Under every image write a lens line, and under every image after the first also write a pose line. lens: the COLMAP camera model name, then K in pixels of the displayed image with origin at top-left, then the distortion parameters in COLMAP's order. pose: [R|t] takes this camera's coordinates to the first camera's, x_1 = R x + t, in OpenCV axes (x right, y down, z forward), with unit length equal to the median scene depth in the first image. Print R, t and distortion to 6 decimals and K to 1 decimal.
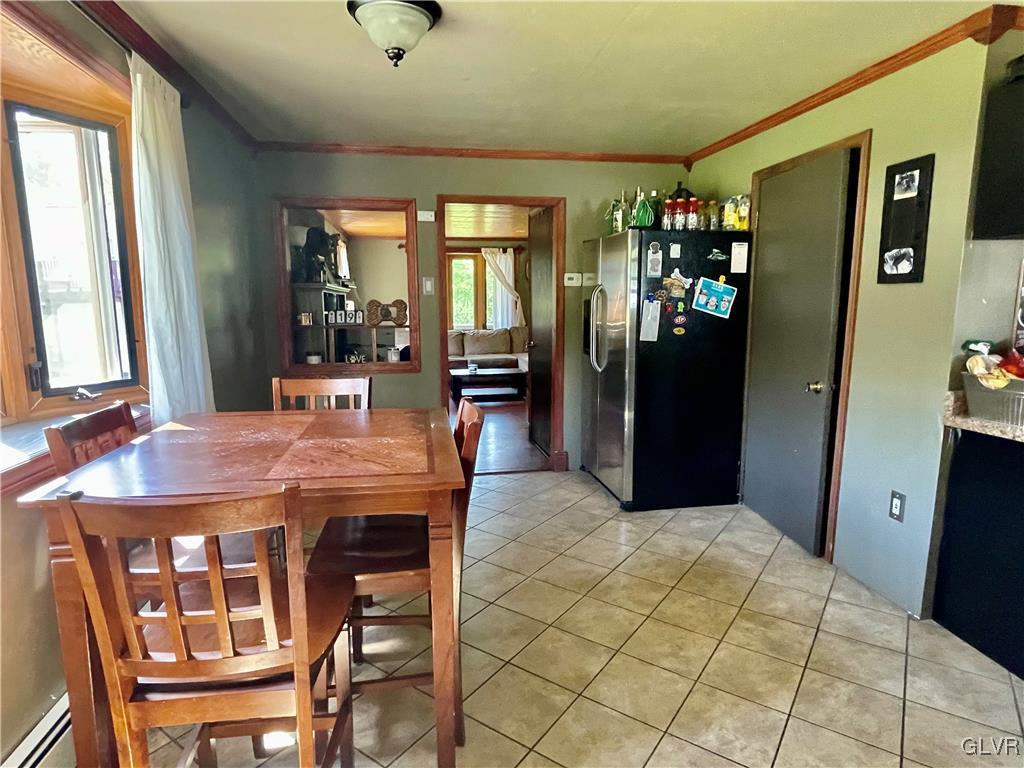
lens RADIAL K [[582.5, 0, 510.5], [0, 582.5, 386.5], [0, 0, 1]] dist [-0.005036, -0.000836]
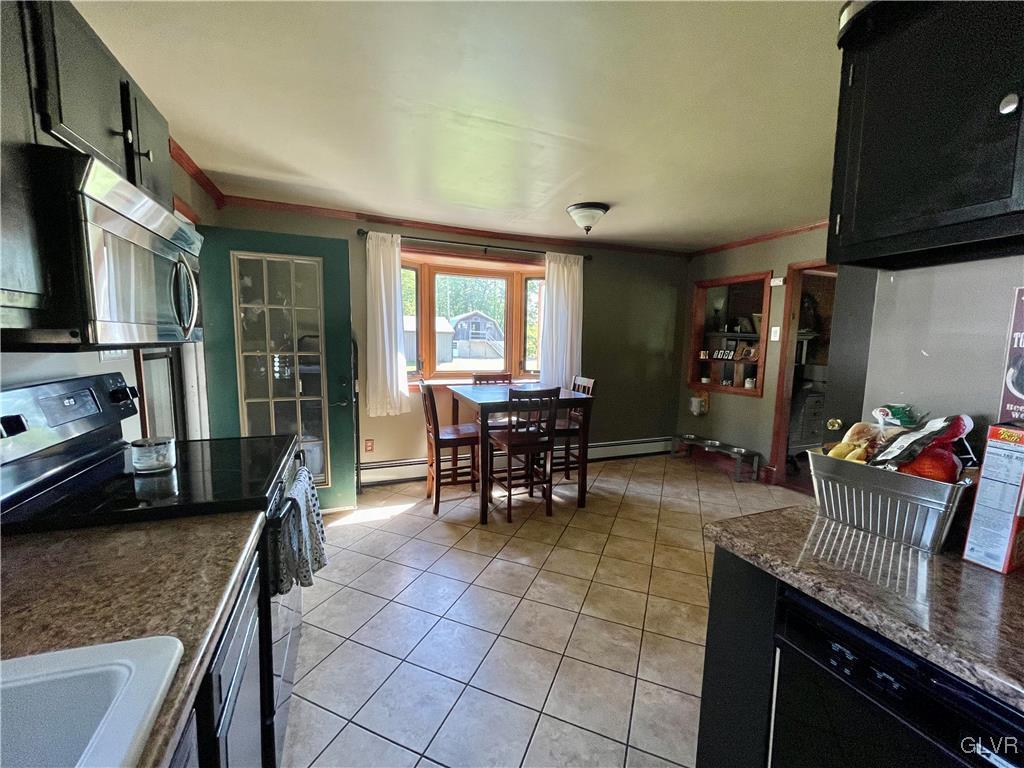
lens RADIAL K [[413.1, 0, 512.9], [0, 413.1, 383.3], [0, 0, 1]] dist [-0.000066, 0.000026]
pose [[0.227817, 0.109740, -0.967500, 1.169239], [-0.160675, 0.984244, 0.073805, -0.066868], [0.960356, 0.138639, 0.241860, 0.399152]]
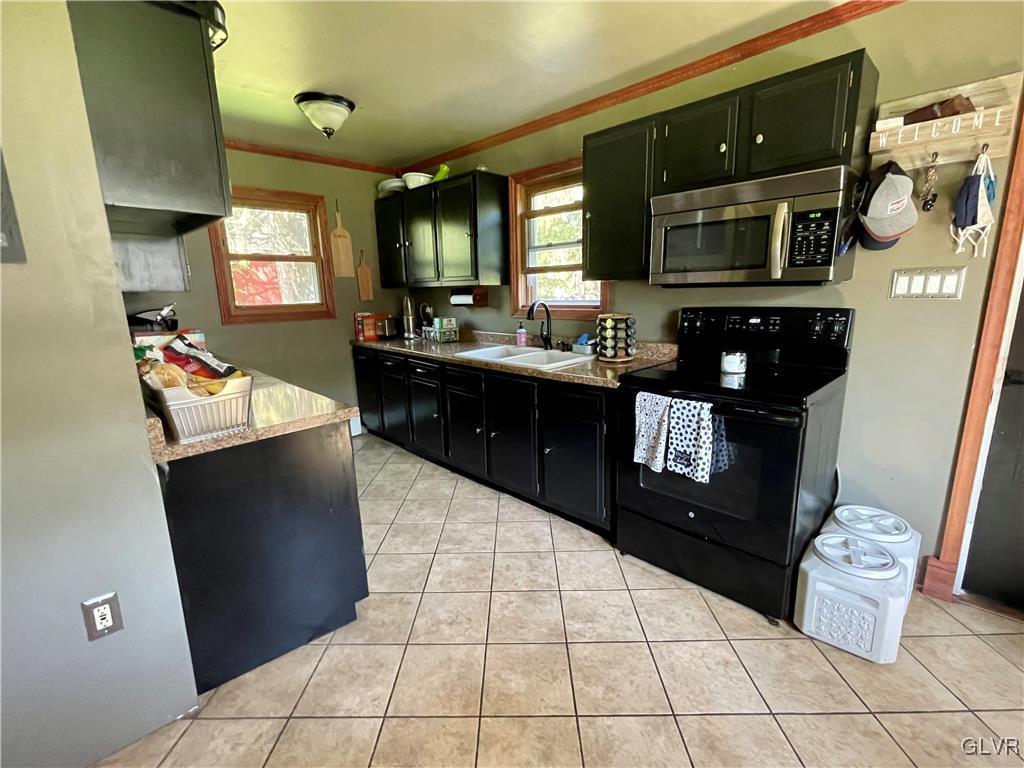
lens RADIAL K [[455.3, 0, 511.5], [0, 455.3, 386.5], [0, 0, 1]] dist [-0.000758, -0.000030]
pose [[-0.566701, -0.152904, 0.809611, 0.042296], [0.149477, 0.947243, 0.283527, -0.122435], [-0.810251, 0.281693, -0.513948, 0.903558]]
